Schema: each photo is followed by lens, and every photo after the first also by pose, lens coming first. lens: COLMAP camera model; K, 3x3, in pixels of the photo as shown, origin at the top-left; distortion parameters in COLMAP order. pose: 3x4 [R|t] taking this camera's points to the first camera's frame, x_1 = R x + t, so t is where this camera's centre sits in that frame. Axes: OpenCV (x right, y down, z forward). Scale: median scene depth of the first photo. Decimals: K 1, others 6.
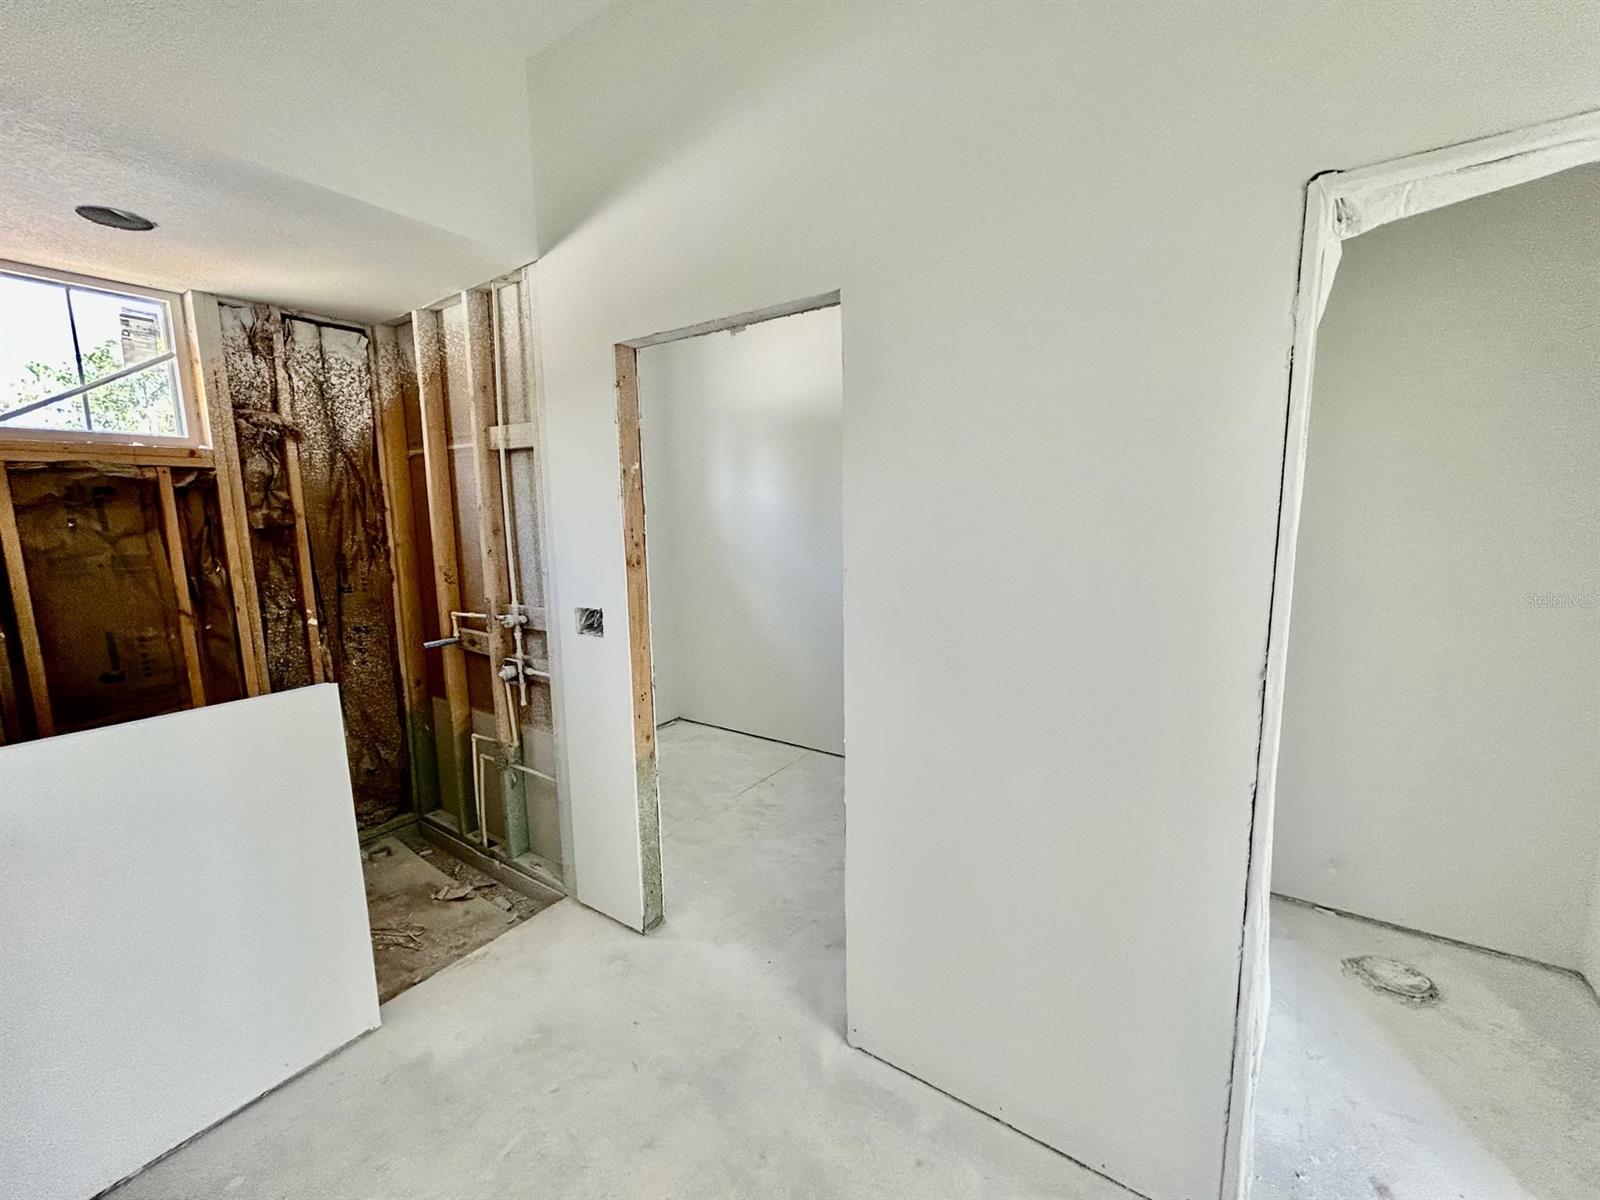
lens RADIAL K [[650.8, 0, 799.8], [0, 650.8, 597.7], [0, 0, 1]] dist [0.002116, 0.001157]
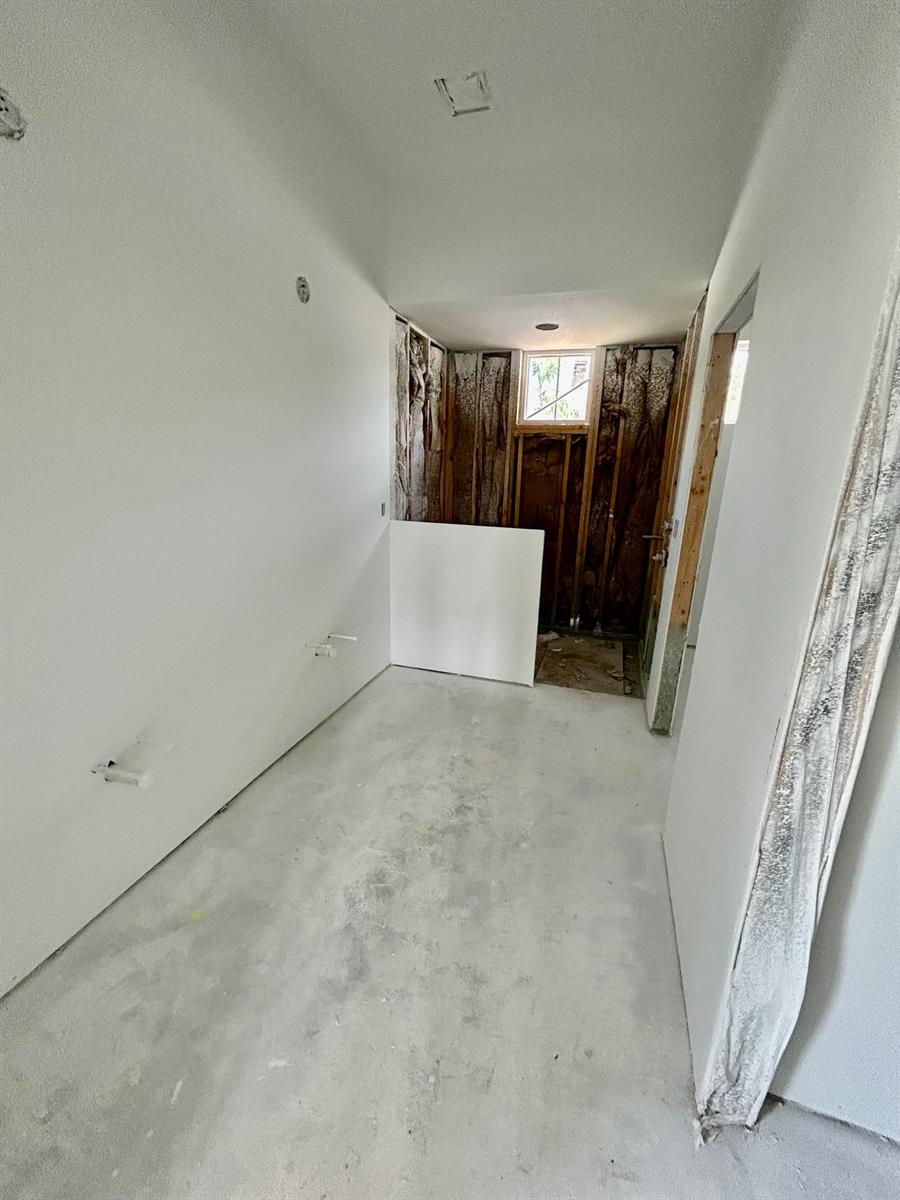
lens RADIAL K [[488.1, 0, 447.4], [0, 488.1, 598.9], [0, 0, 1]] dist [0.002116, 0.001157]
pose [[0.275672, 0.277468, -0.920335, 0.552748], [-0.165514, 0.956836, 0.238895, 0.007537], [0.946895, 0.086471, 0.309698, 0.125923]]
